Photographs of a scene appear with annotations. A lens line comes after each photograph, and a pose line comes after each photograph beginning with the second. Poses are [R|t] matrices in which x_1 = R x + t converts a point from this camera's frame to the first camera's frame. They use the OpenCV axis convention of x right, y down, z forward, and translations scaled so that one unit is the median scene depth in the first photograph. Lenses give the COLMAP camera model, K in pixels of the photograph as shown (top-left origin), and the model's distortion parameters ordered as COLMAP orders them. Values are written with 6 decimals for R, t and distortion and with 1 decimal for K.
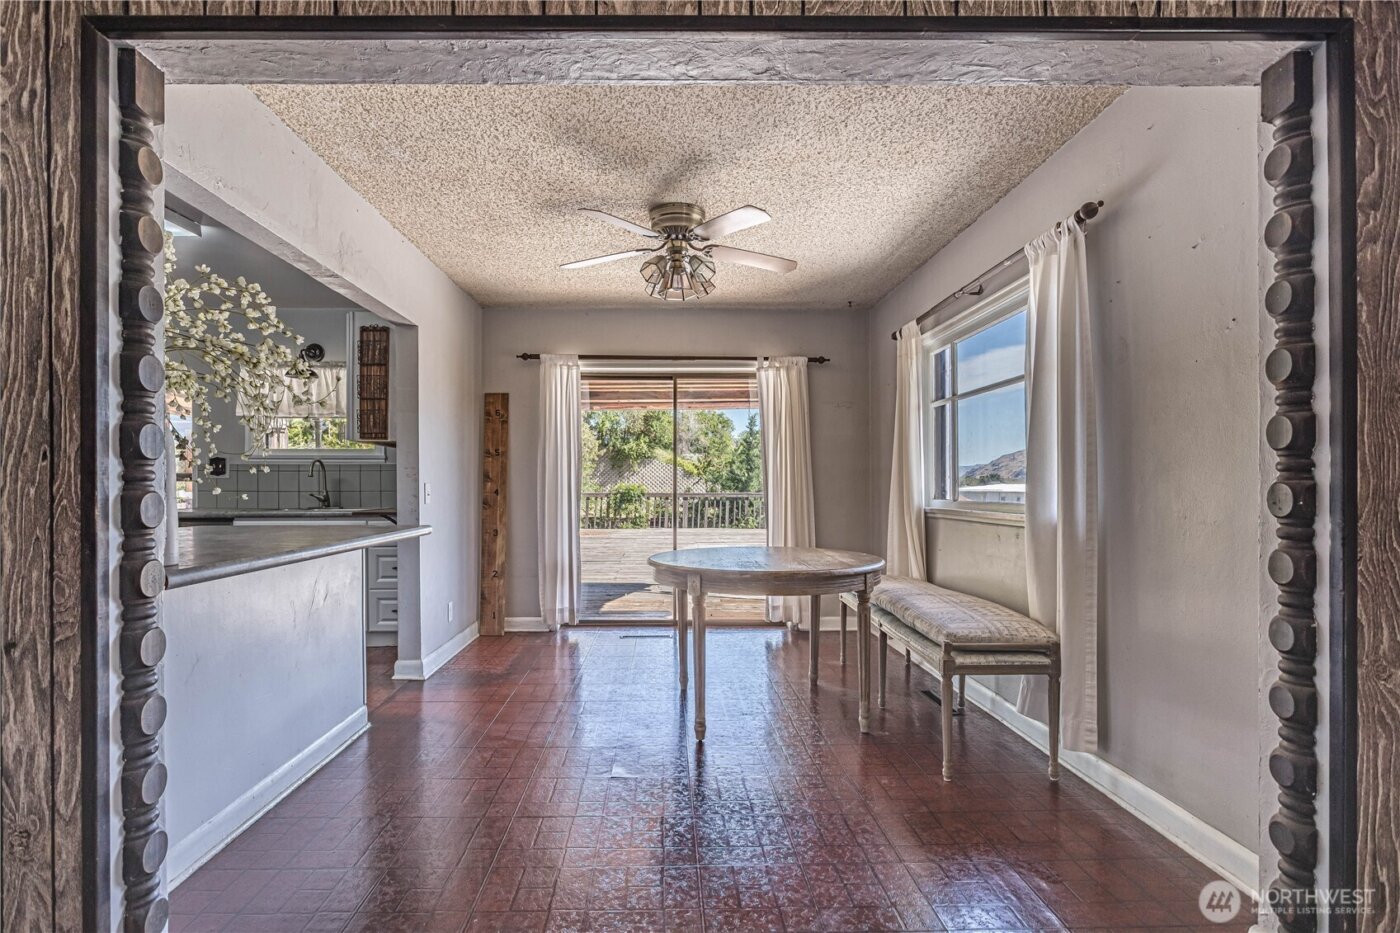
lens RADIAL K [[665.3, 0, 696.7], [0, 665.3, 481.9], [0, 0, 1]] dist [-0.004292, 0.000442]
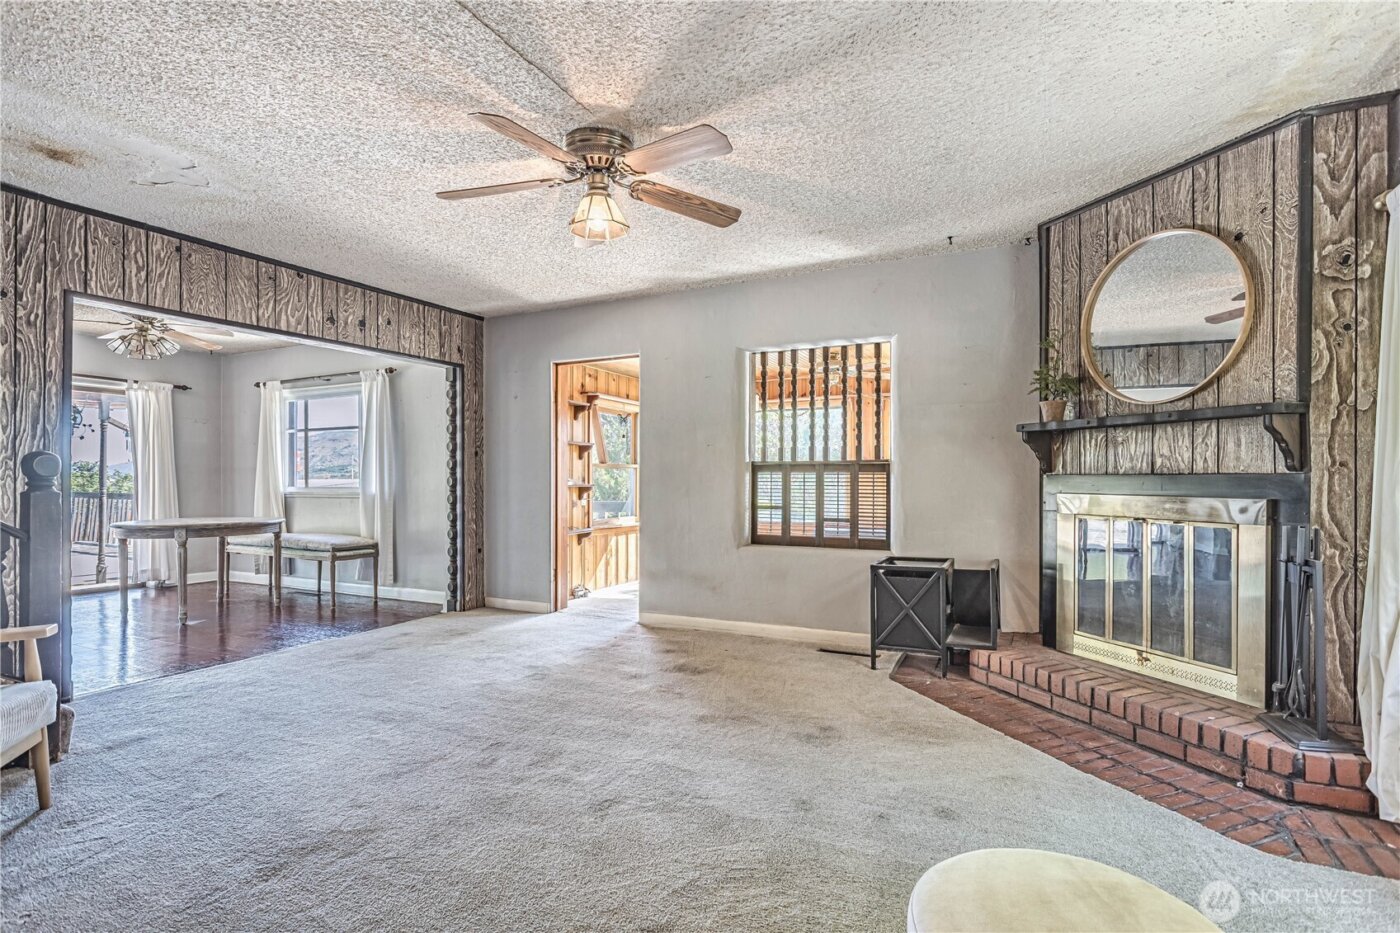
lens RADIAL K [[665.3, 0, 696.7], [0, 665.3, 481.9], [0, 0, 1]] dist [-0.004292, 0.000442]
pose [[0.482007, -0.002642, 0.876164, -1.063454], [-0.002872, 0.999985, 0.004596, 0.004188], [-0.876163, -0.004732, 0.481992, -1.243716]]
